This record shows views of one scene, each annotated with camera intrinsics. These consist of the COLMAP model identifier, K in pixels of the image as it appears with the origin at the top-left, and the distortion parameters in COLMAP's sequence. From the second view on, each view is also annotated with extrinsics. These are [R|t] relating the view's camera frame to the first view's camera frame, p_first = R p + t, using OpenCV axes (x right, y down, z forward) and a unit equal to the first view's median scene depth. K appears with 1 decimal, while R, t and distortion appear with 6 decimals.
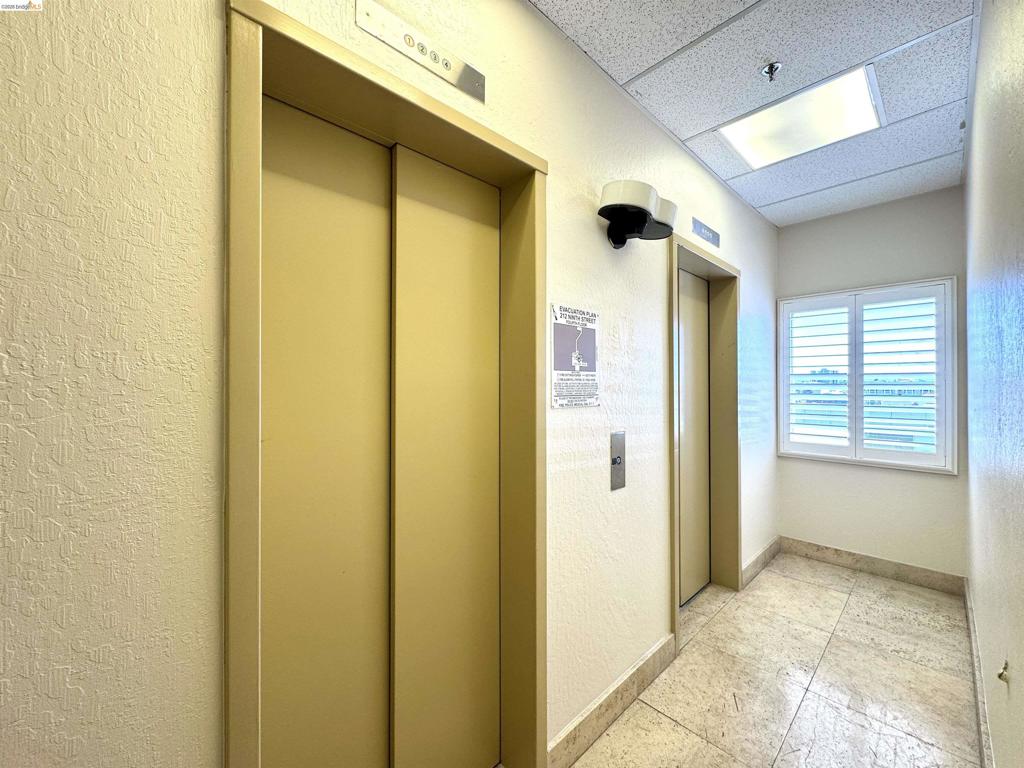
lens RADIAL K [[408.3, 0, 512.0], [0, 408.3, 384.0], [0, 0, 1]] dist [-0.002030, -0.000122]
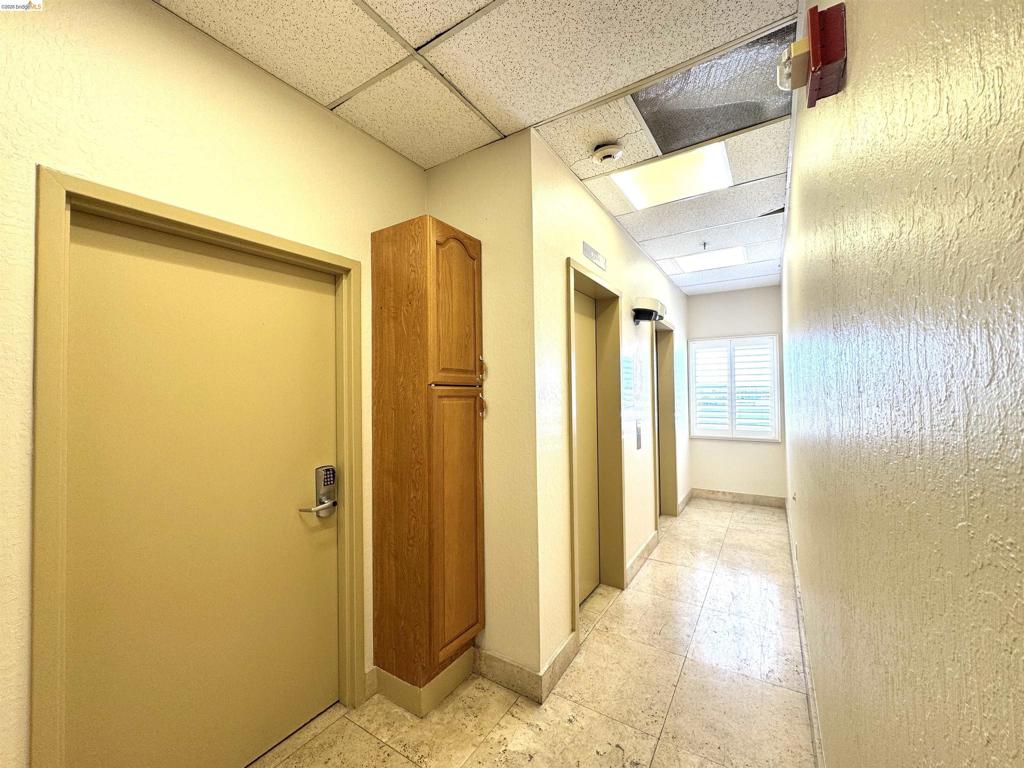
lens RADIAL K [[408.3, 0, 512.0], [0, 408.3, 384.0], [0, 0, 1]] dist [-0.002030, -0.000122]
pose [[0.969559, -0.003284, 0.244836, -0.502249], [0.008033, 0.999798, -0.018400, -0.012955], [-0.244726, 0.019806, 0.969390, -0.465288]]
